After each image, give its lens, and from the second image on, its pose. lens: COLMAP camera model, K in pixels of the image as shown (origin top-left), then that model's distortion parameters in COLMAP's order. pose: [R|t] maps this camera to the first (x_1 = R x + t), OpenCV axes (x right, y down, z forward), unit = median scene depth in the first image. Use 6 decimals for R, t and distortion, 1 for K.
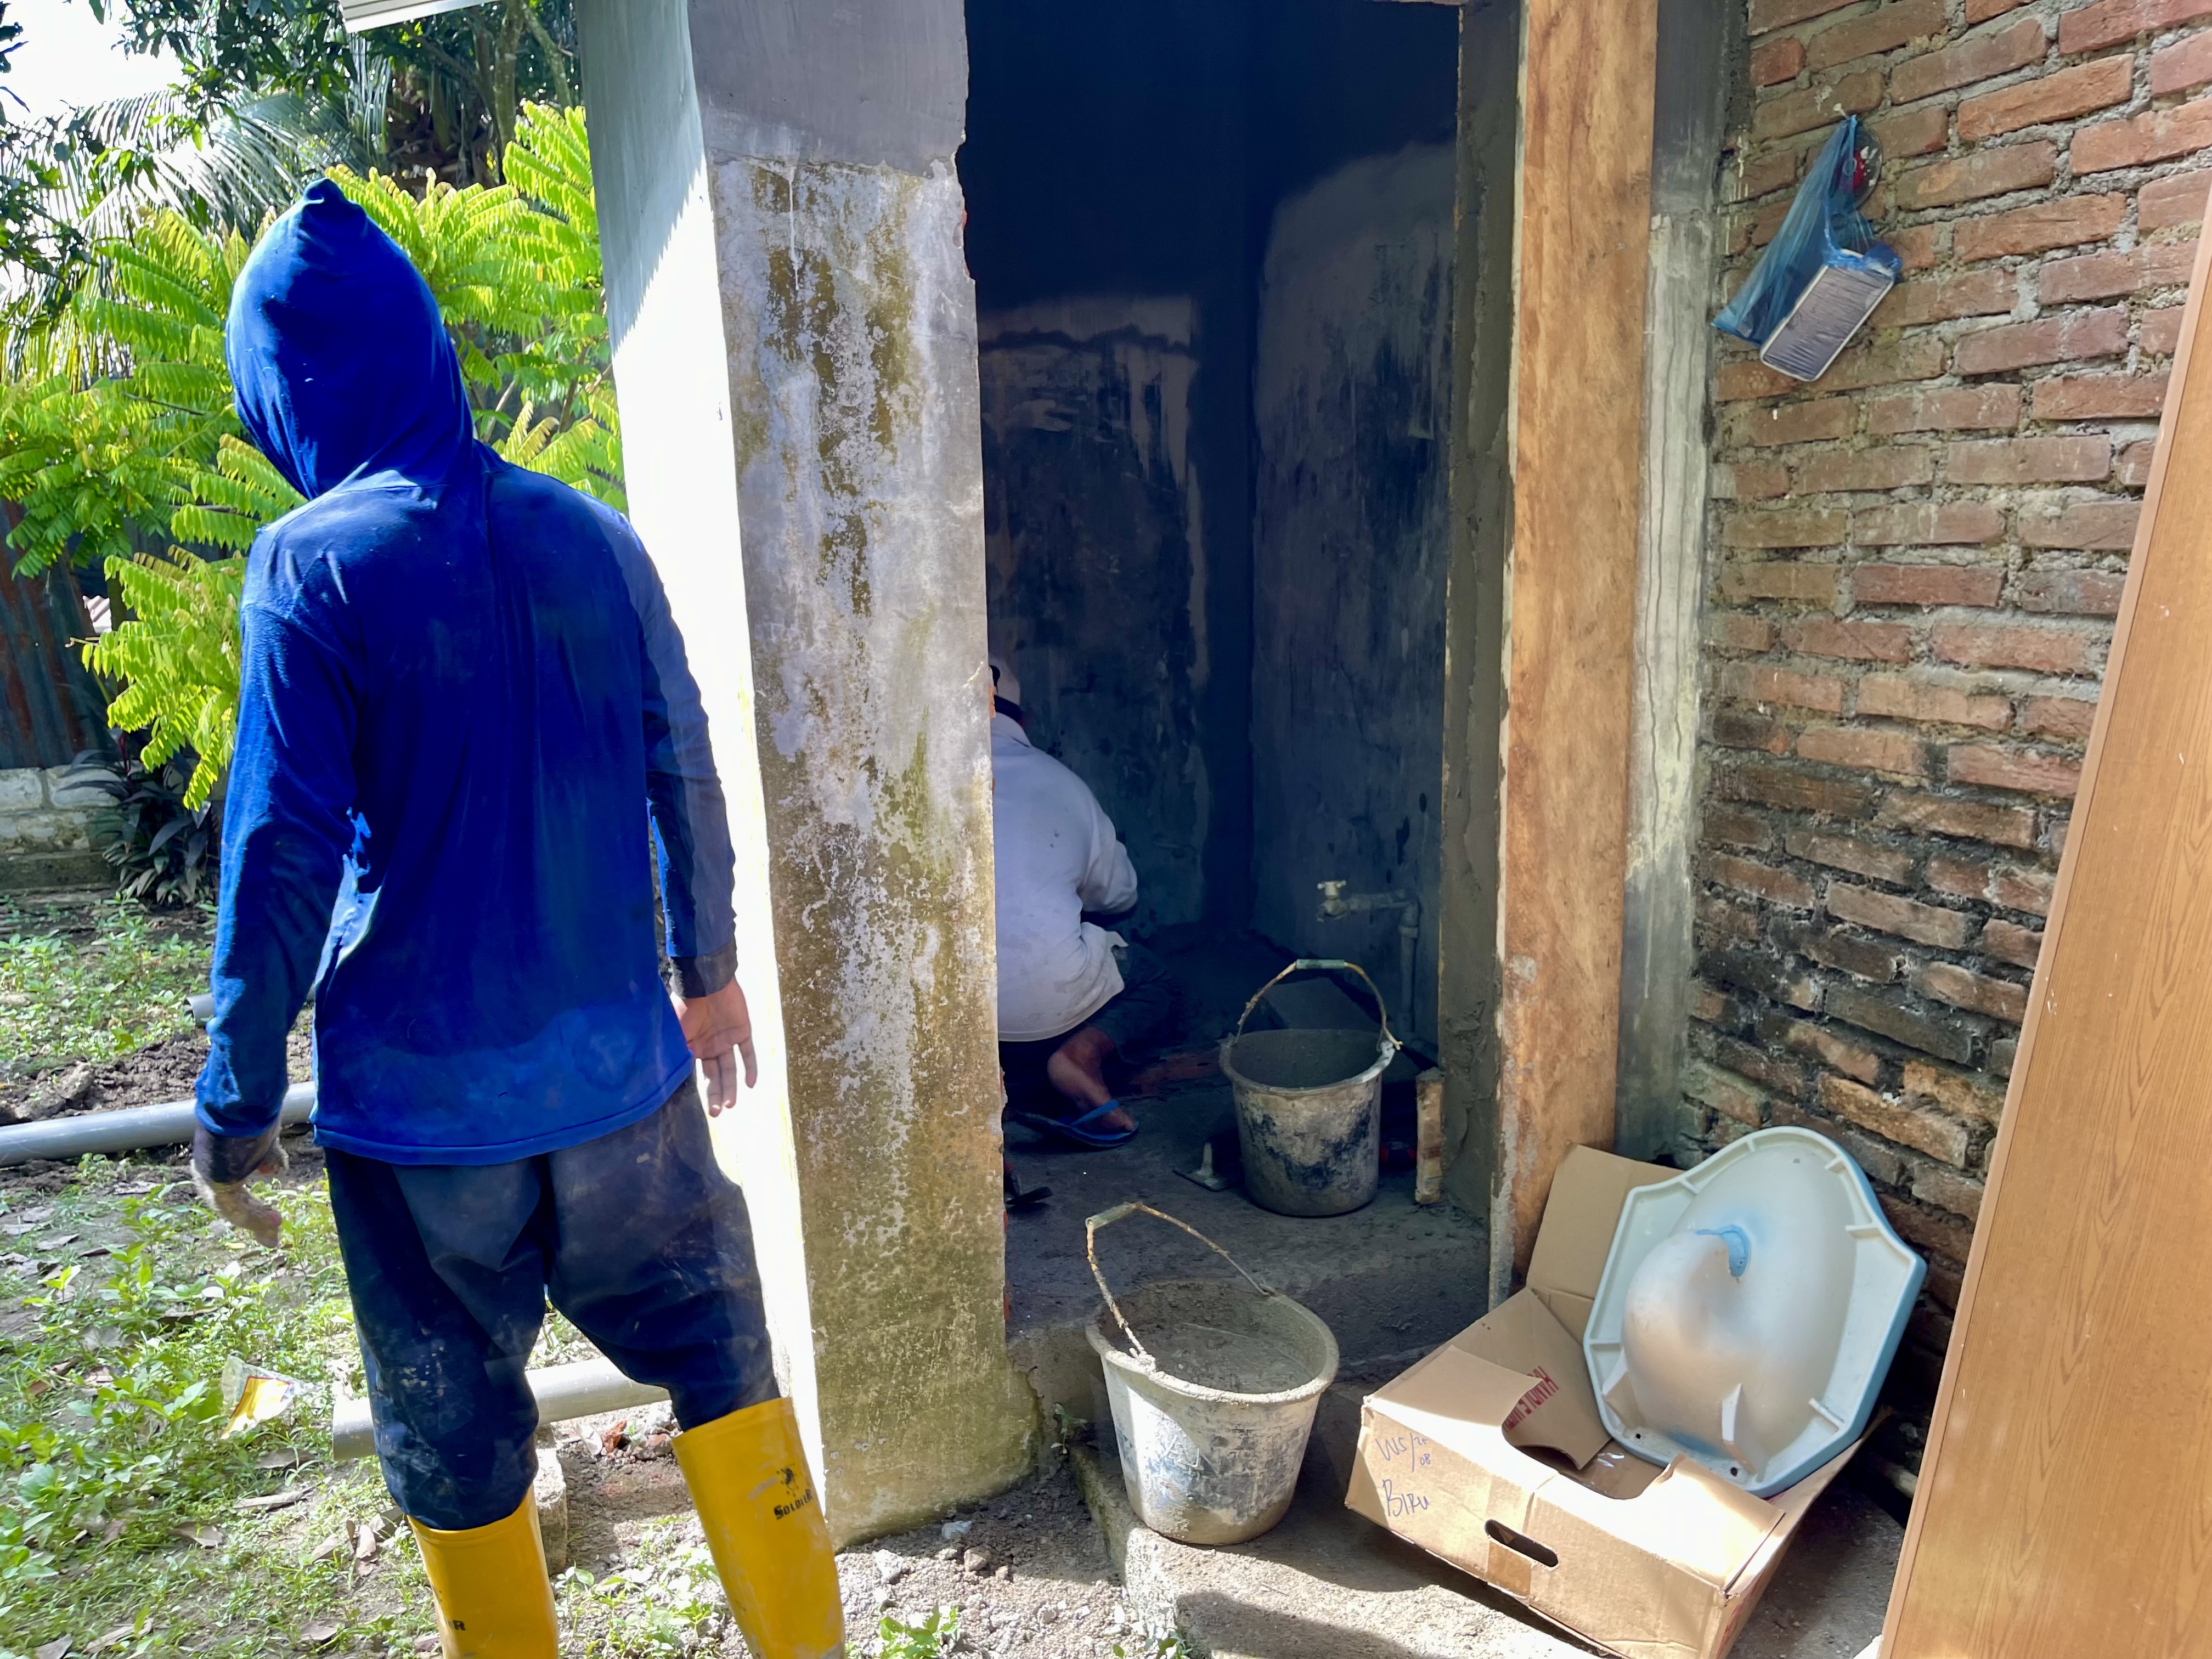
lens RADIAL K [[1682.1, 0, 1090.5], [0, 1682.1, 832.0], [0, 0, 1]] dist [0.072981, -0.091084]
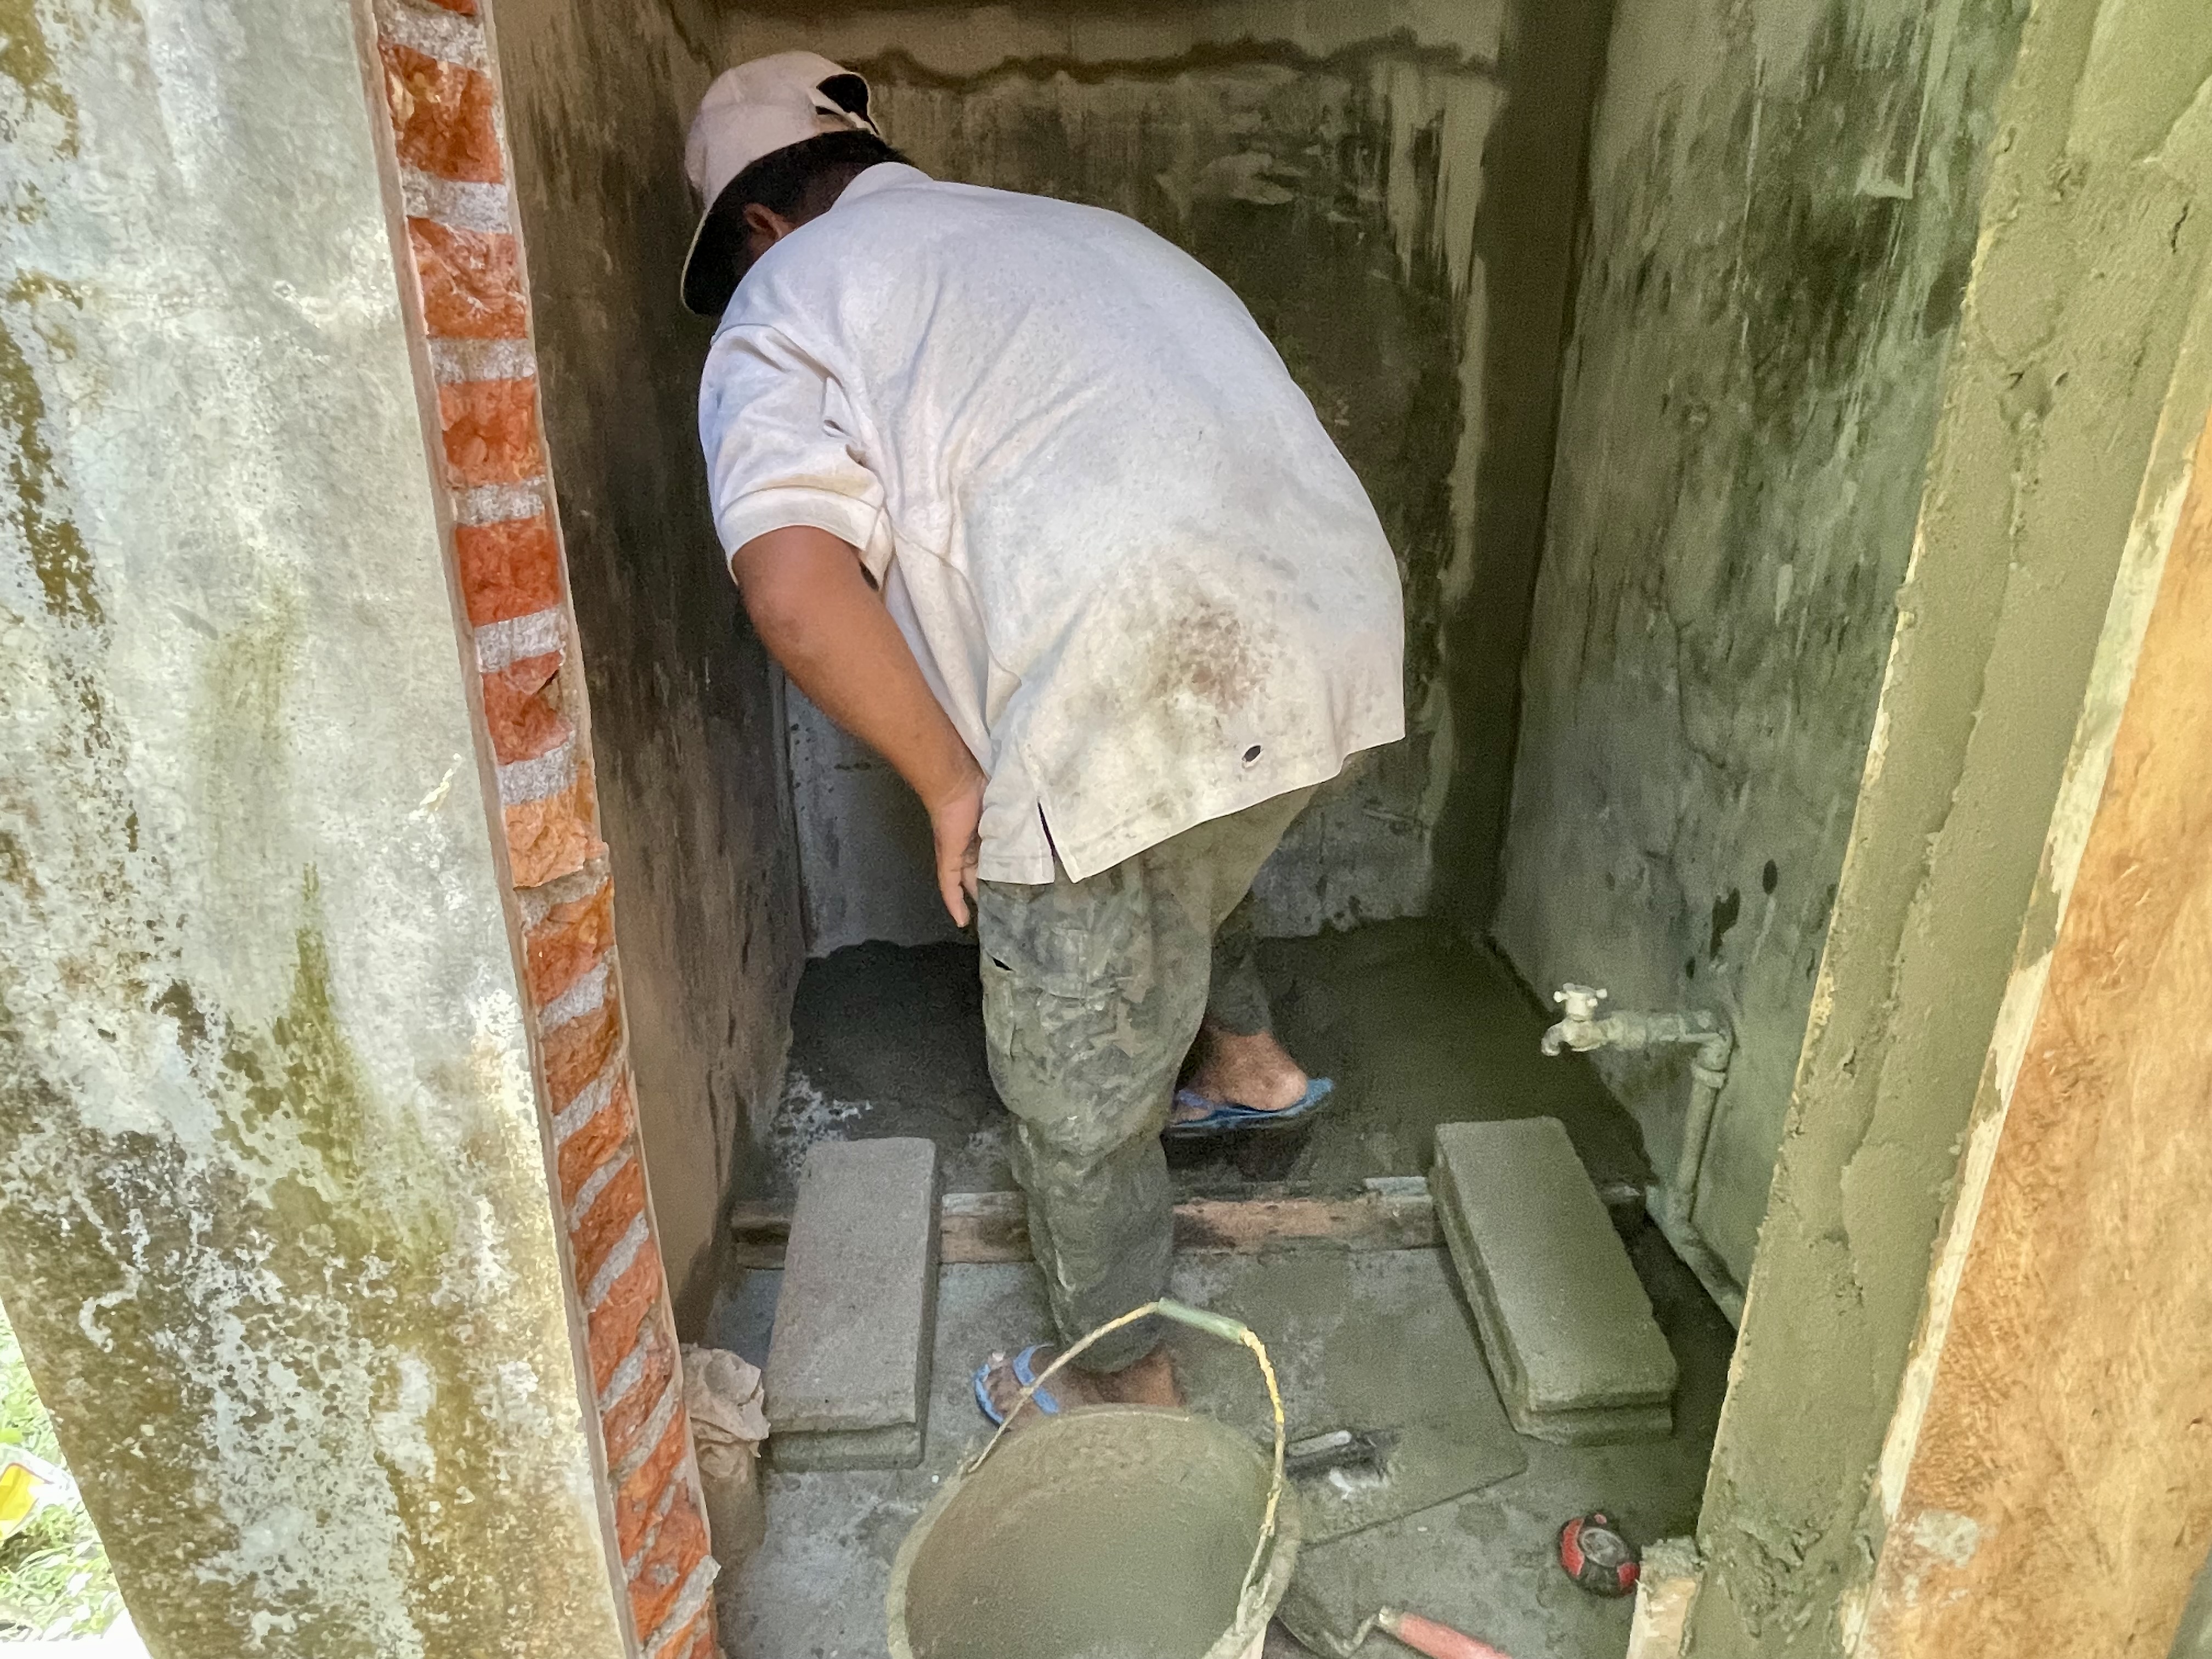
lens RADIAL K [[1330.3, 0, 1092.3], [0, 1330.3, 844.3], [0, 0, 1]] dist [-0.017620, 0.012130]
pose [[0.956542, 0.123475, -0.264162, 0.140052], [-0.073561, 0.978802, 0.191145, -0.144164], [0.282164, -0.163406, 0.945348, 0.756151]]
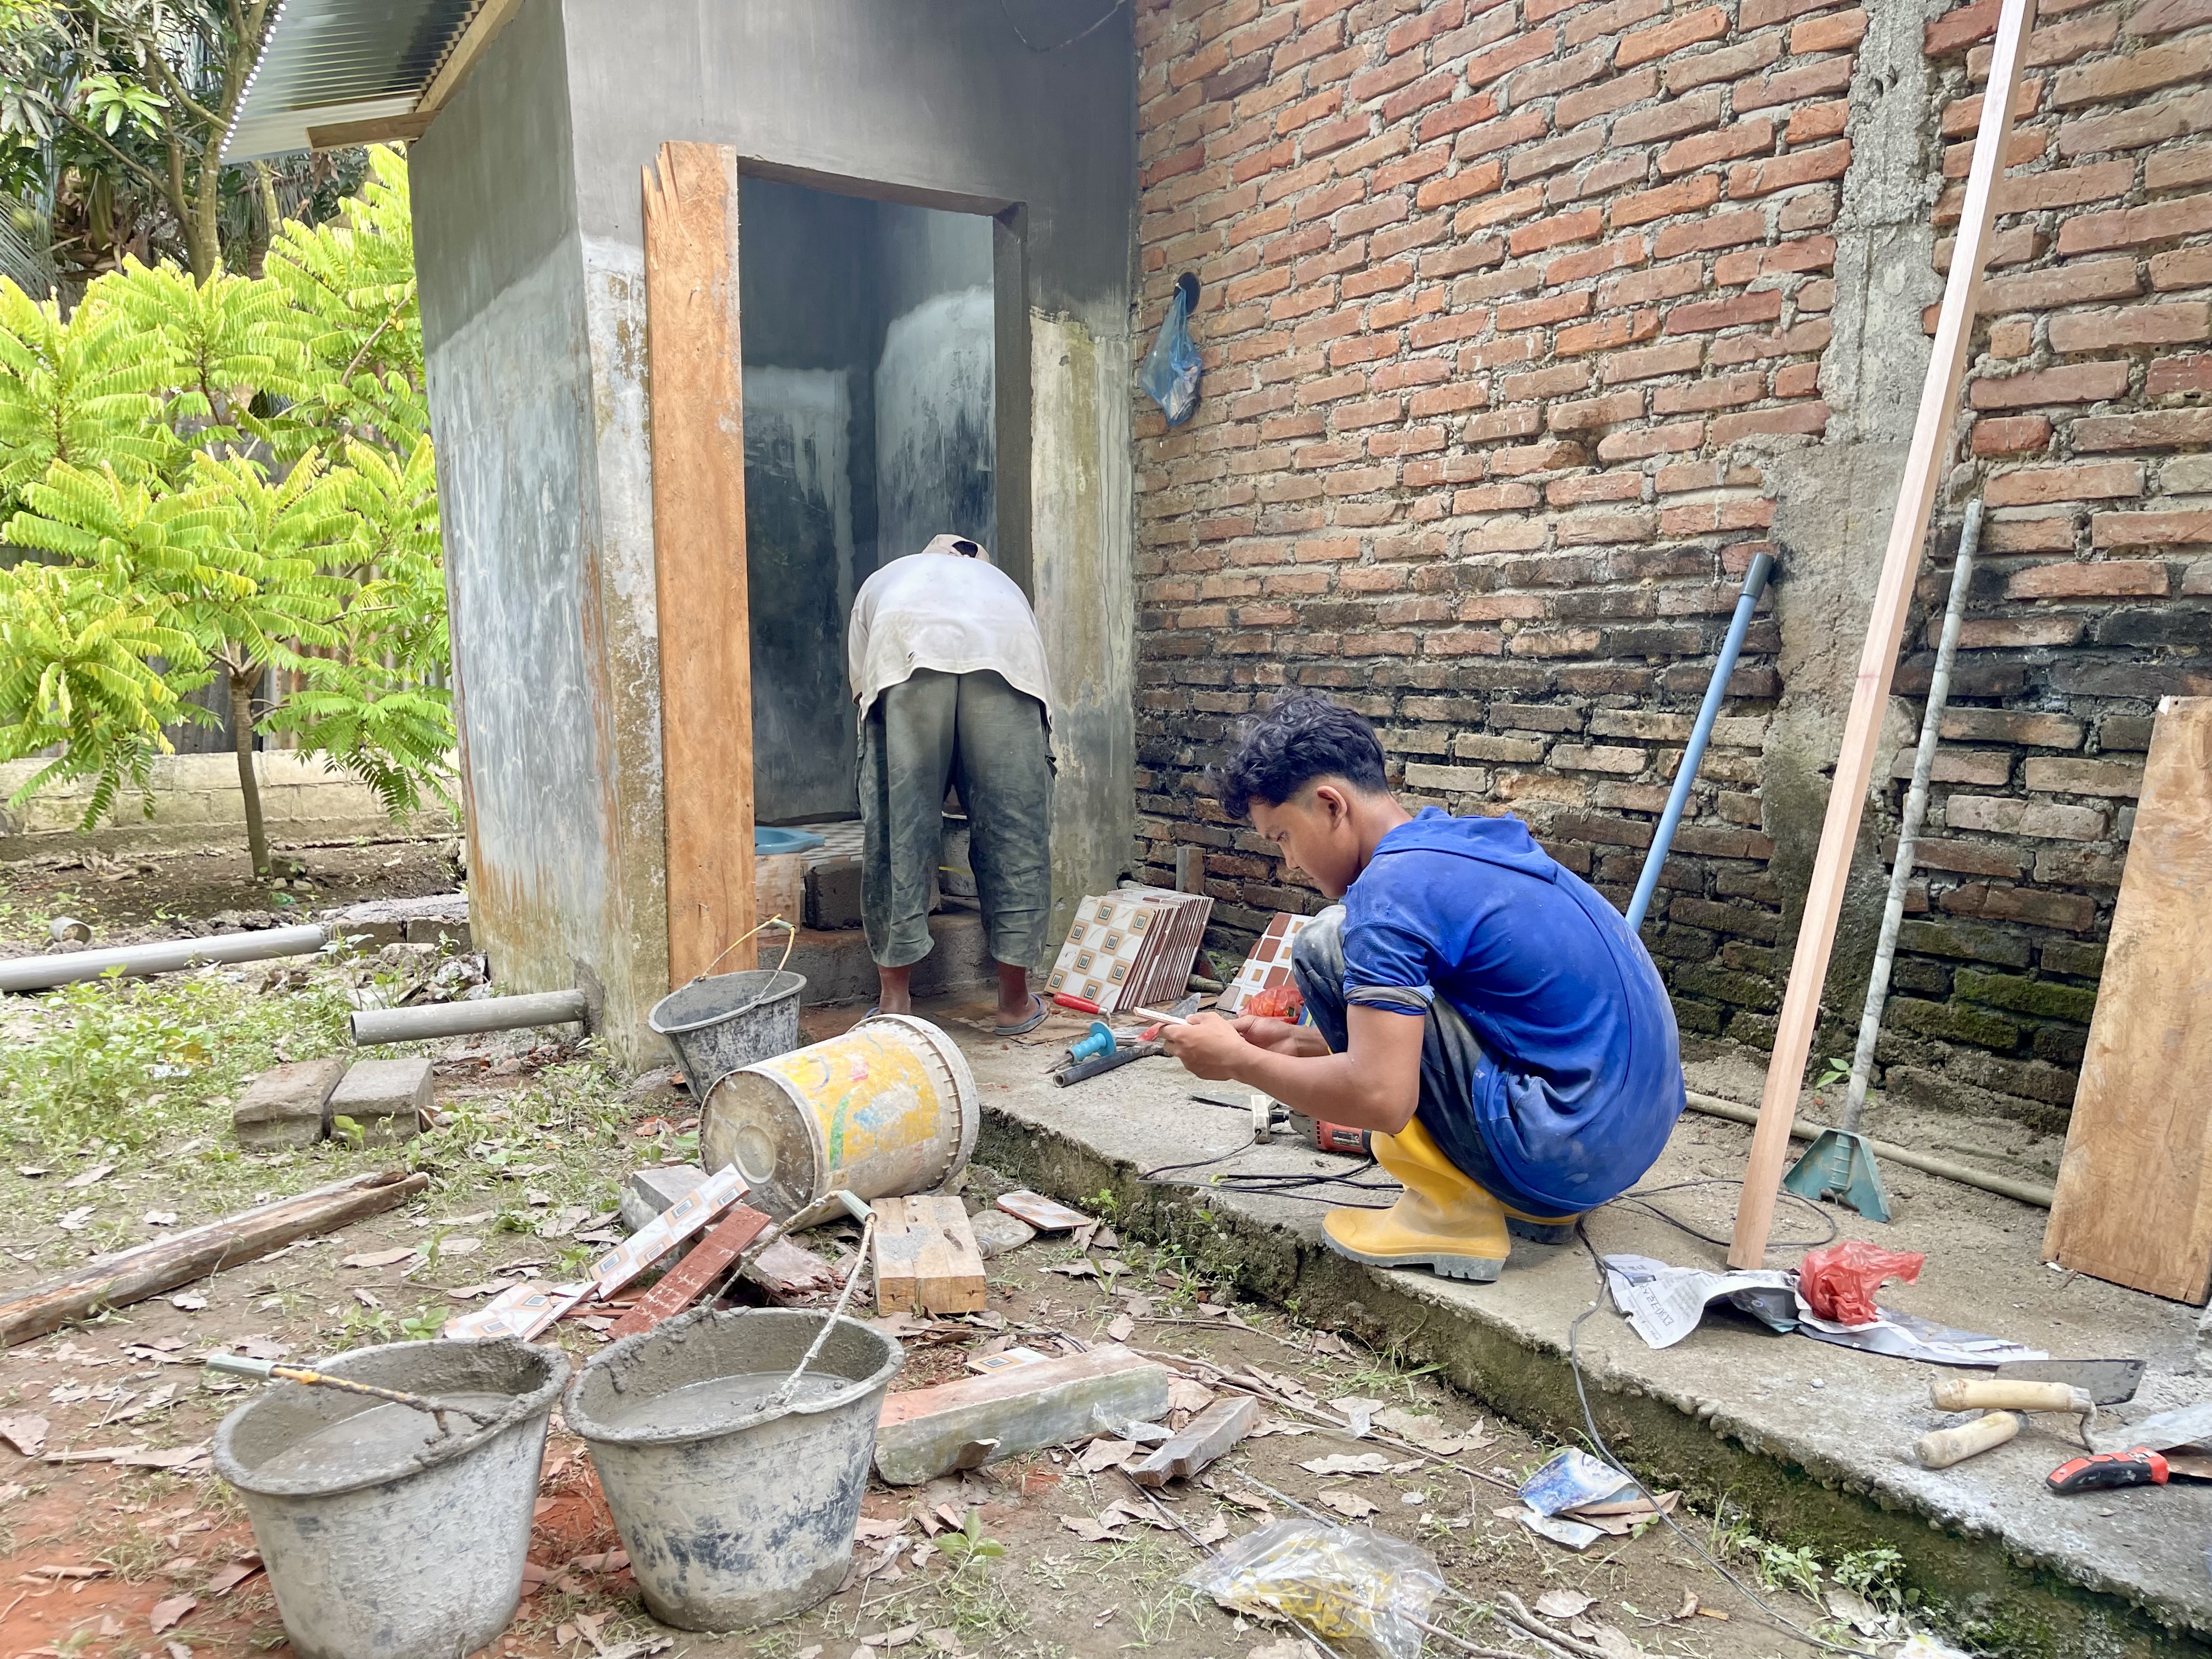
lens RADIAL K [[1682.1, 0, 1086.8], [0, 1682.1, 844.4], [0, 0, 1]] dist [0.072981, -0.091084]
pose [[0.976850, -0.010353, 0.213677, -0.079996], [0.025571, 0.997318, -0.068579, 0.338748], [-0.212394, 0.072455, 0.974494, -0.805387]]
